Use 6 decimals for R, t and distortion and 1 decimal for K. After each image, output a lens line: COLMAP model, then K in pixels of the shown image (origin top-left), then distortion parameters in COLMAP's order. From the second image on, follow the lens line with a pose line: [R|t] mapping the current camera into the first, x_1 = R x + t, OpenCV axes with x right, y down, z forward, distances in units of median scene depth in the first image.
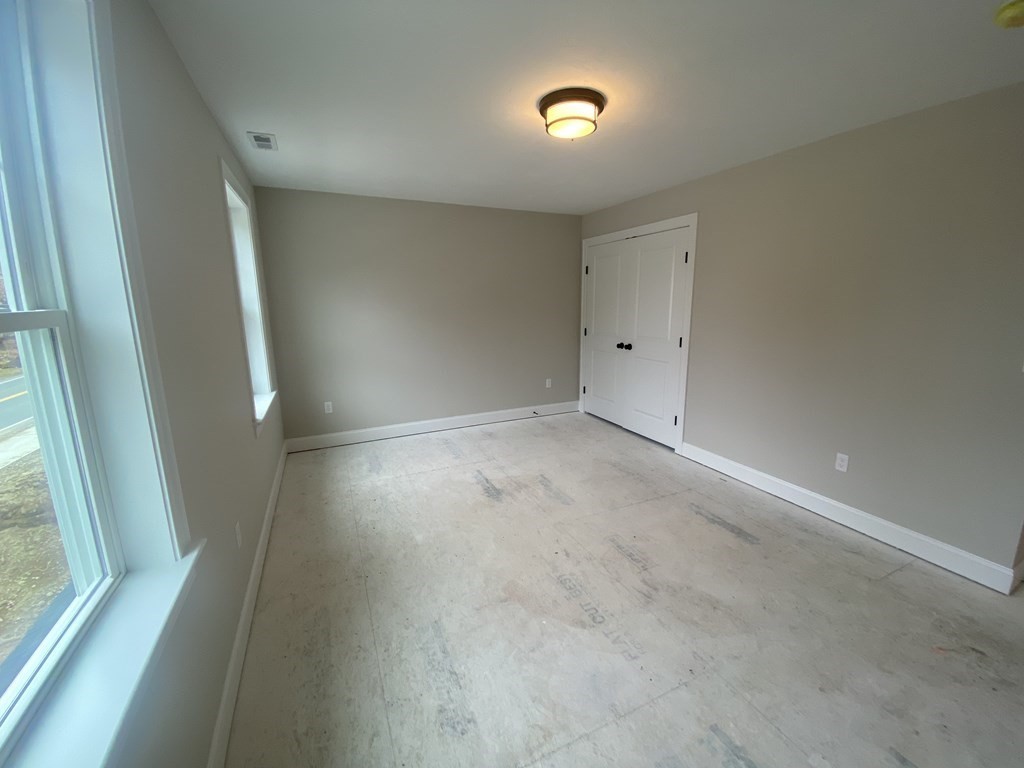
lens RADIAL K [[415.8, 0, 510.3], [0, 415.8, 380.5], [0, 0, 1]] dist [0.015555, -0.015579]
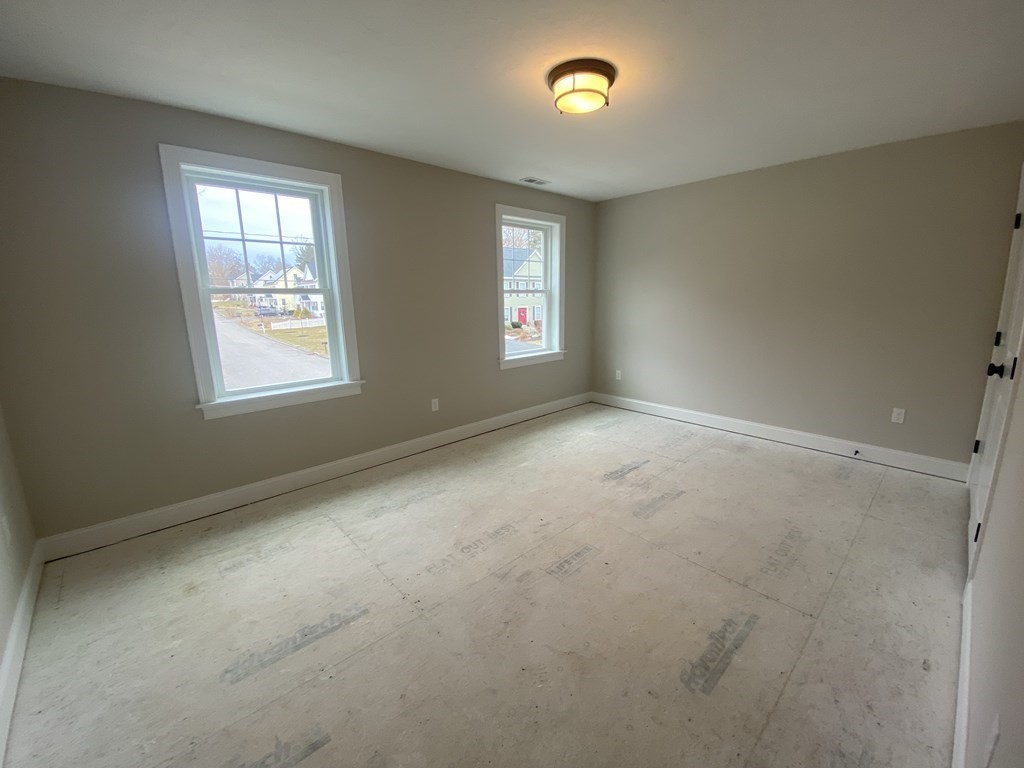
lens RADIAL K [[415.8, 0, 520.1], [0, 415.8, 374.3], [0, 0, 1]] dist [0.015555, -0.015579]
pose [[0.317931, 0.183620, -0.930163, 0.718348], [-0.178485, 0.975117, 0.131488, -0.053312], [0.931162, 0.124216, 0.342793, 0.385765]]
